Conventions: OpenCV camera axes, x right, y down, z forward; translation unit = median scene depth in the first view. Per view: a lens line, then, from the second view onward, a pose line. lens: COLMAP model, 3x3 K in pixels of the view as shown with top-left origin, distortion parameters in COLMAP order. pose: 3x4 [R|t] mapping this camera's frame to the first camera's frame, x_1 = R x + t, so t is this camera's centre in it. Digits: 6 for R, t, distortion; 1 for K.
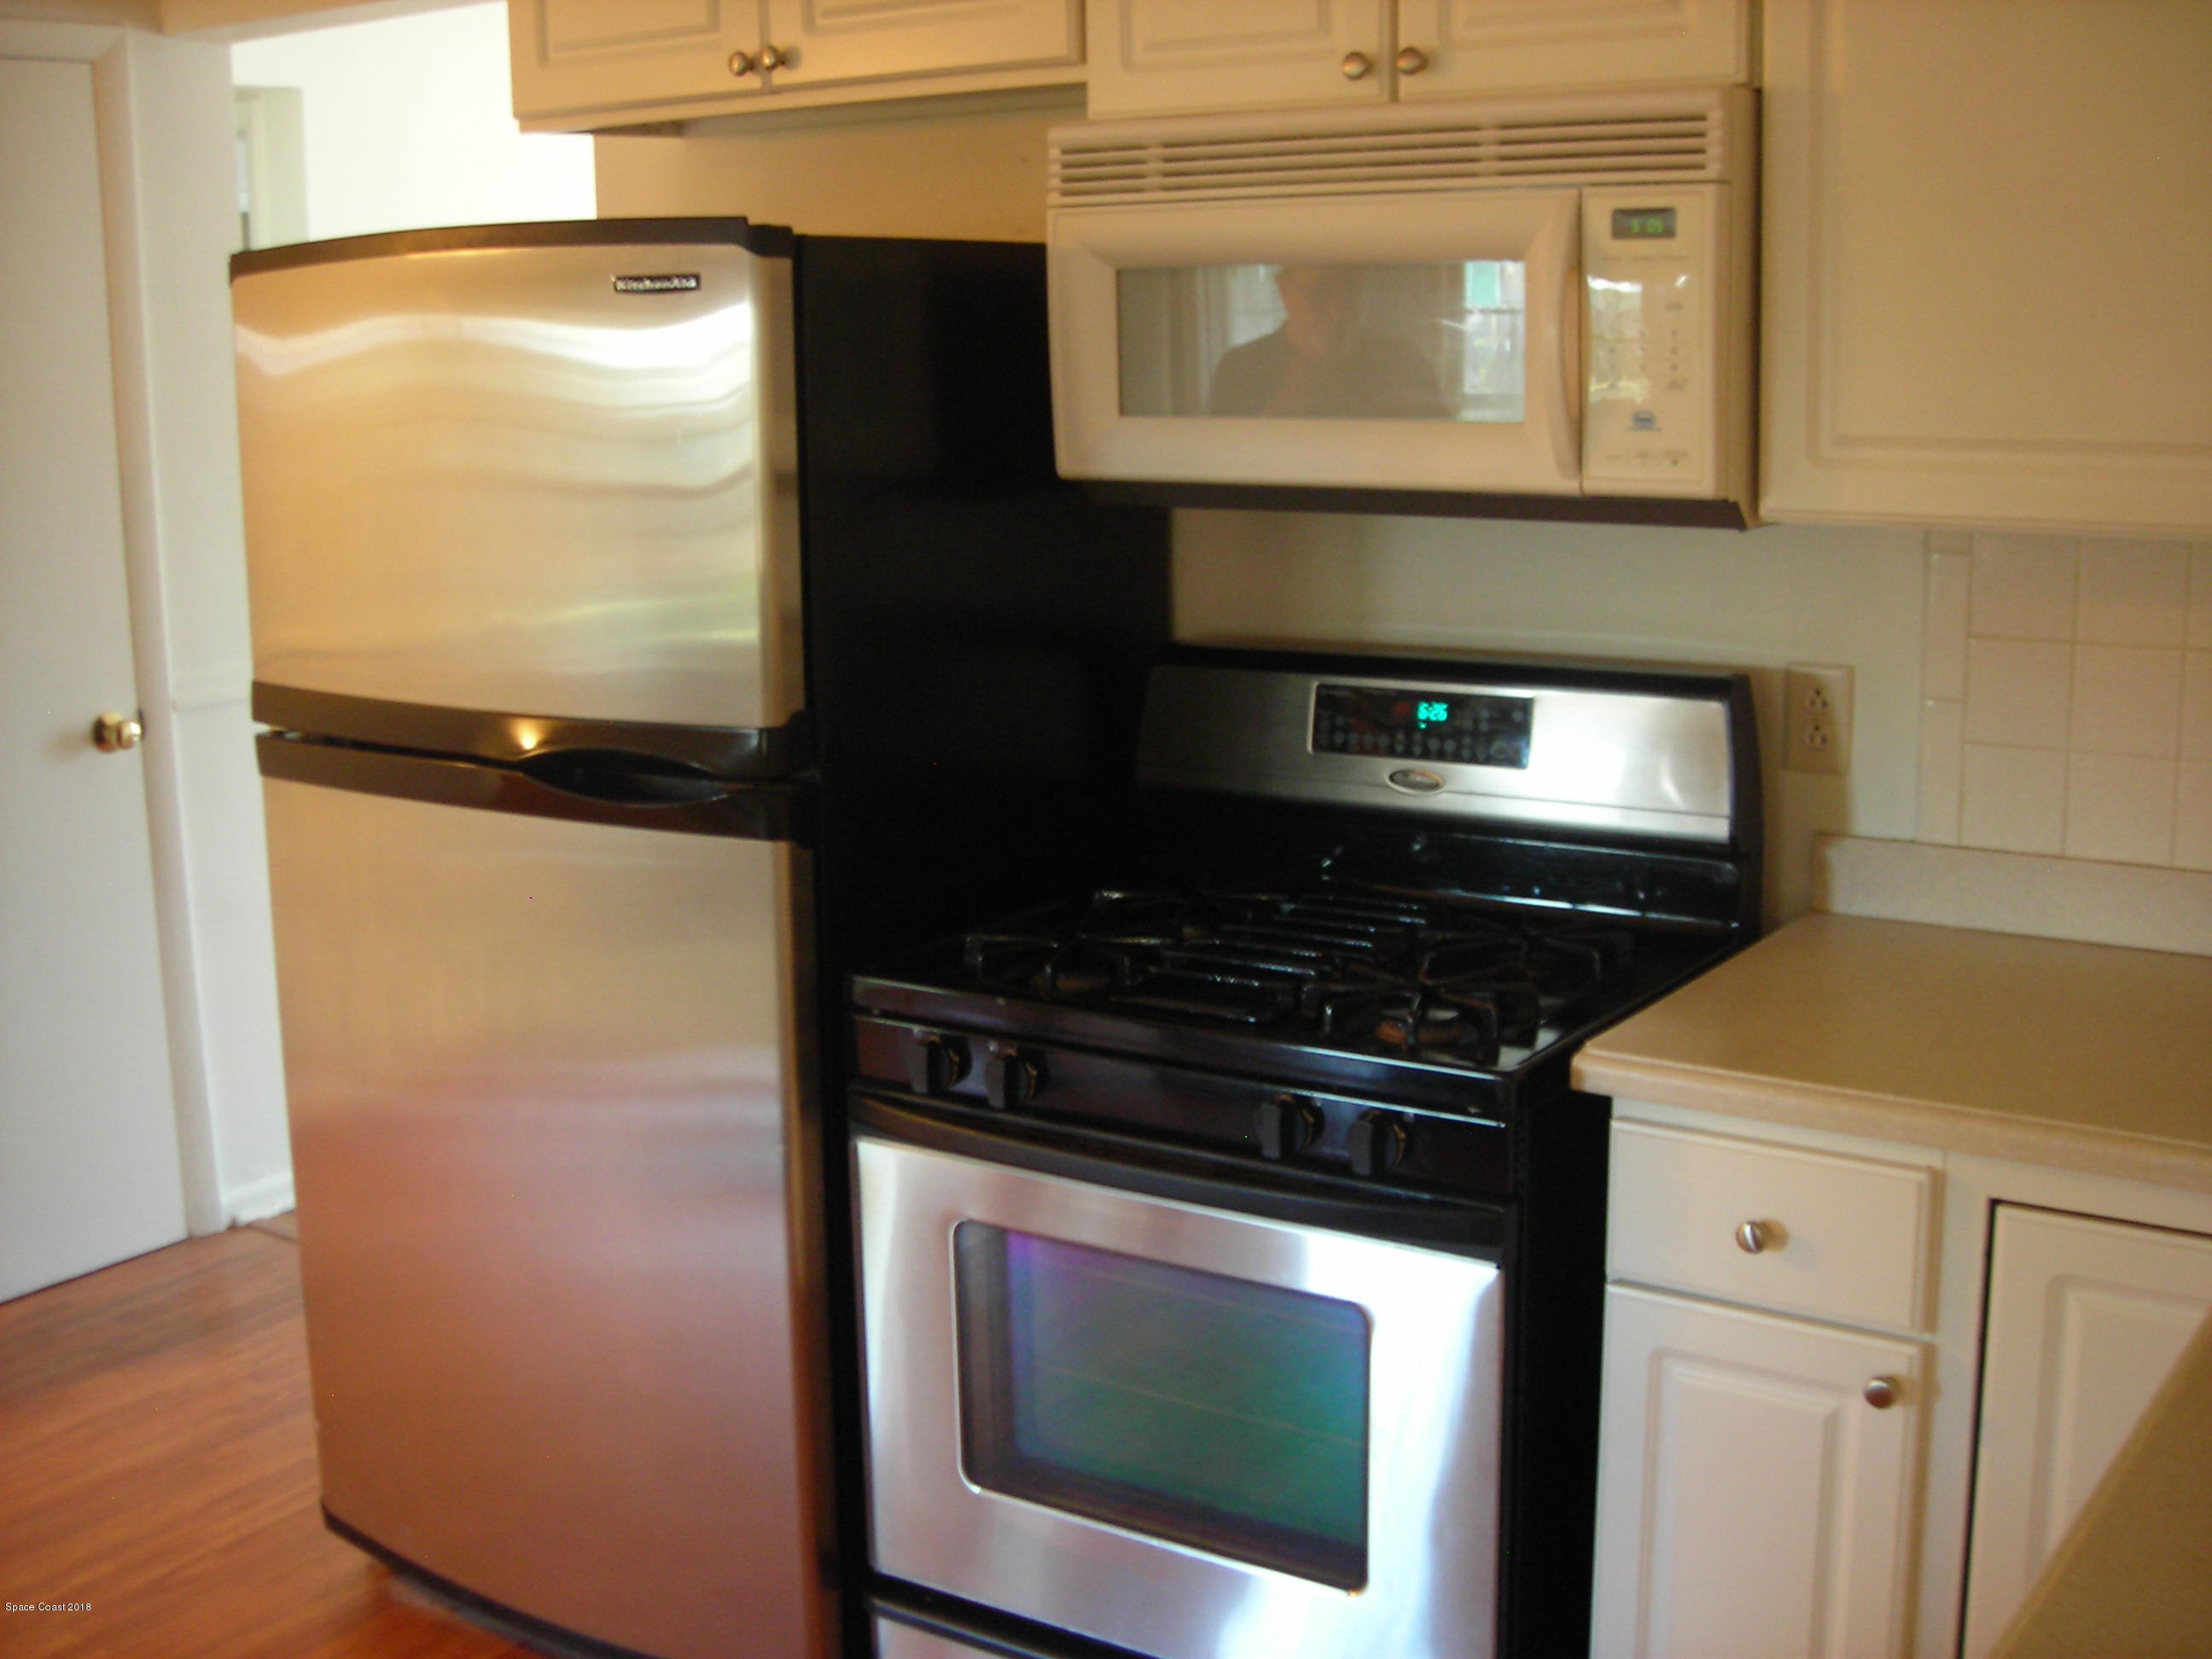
lens RADIAL K [[2651.9, 0, 1114.4], [0, 2651.9, 825.3], [0, 0, 1]] dist [-0.221476, 0.383762]
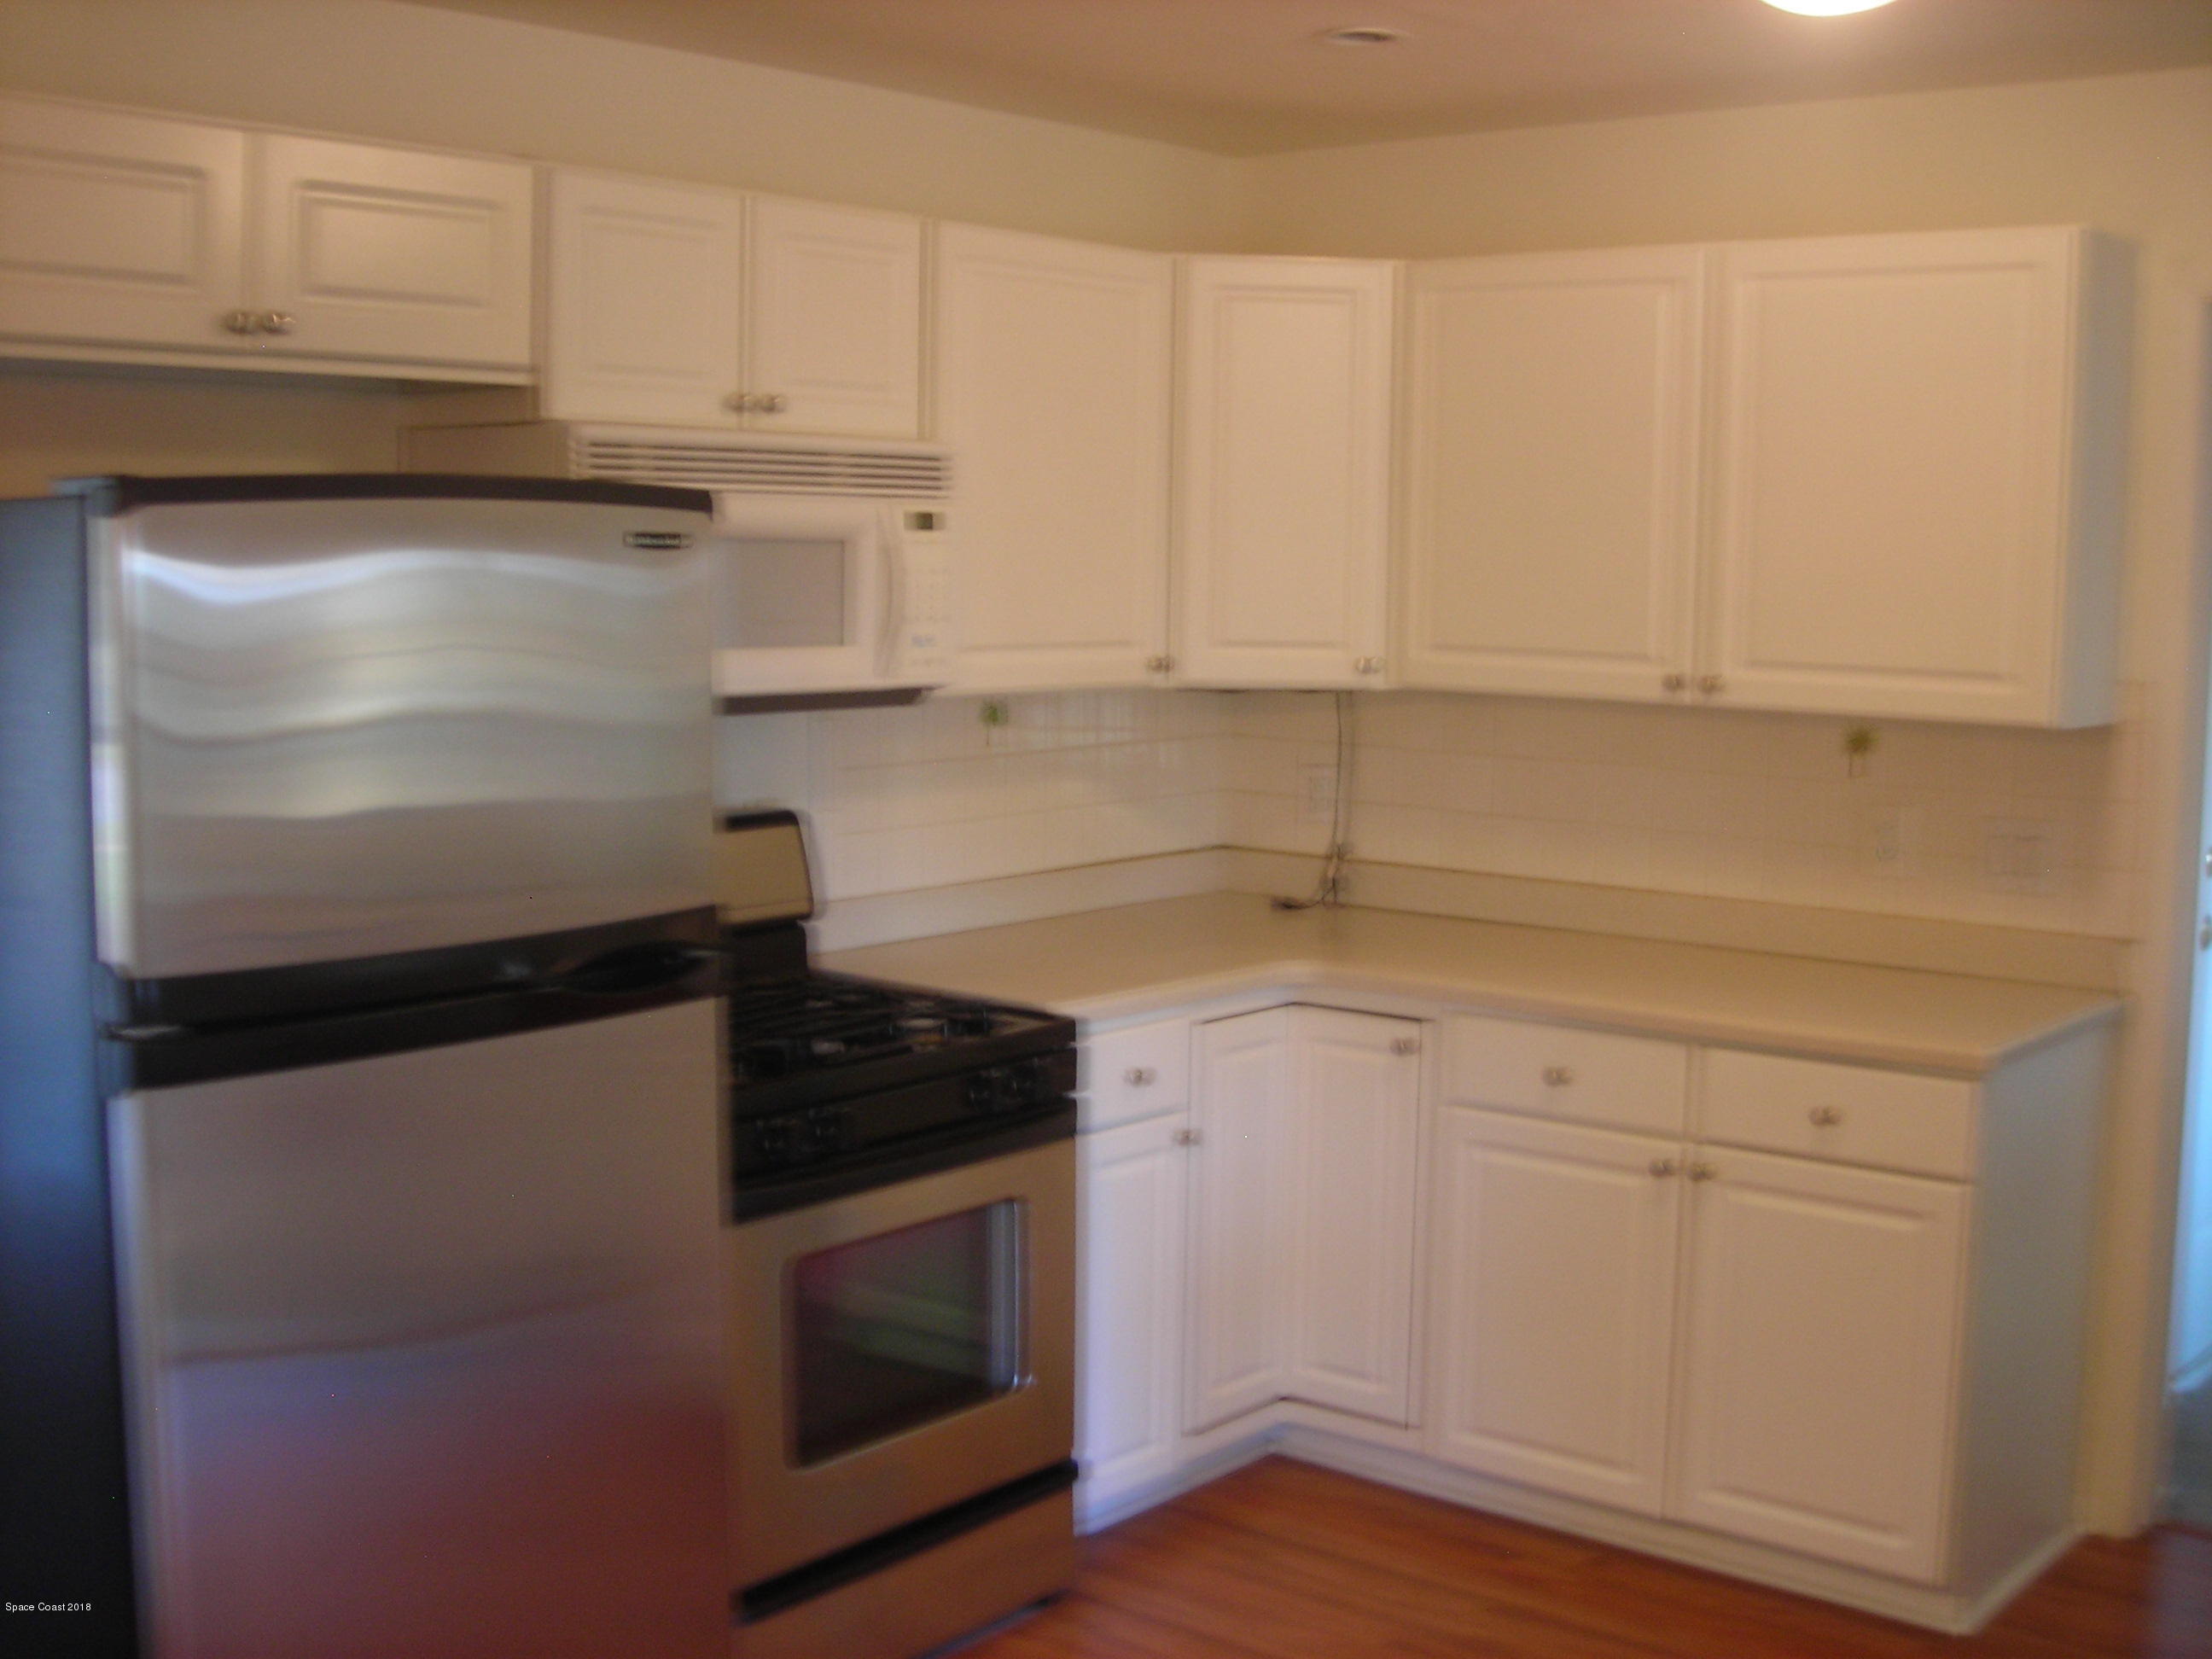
lens RADIAL K [[2651.9, 0, 1114.4], [0, 2651.9, 825.3], [0, 0, 1]] dist [-0.221476, 0.383762]
pose [[0.075338, -0.081787, 0.993798, -1.356619], [0.179369, 0.981486, 0.067176, -0.122854], [-0.980893, 0.173195, 0.088614, 0.710712]]
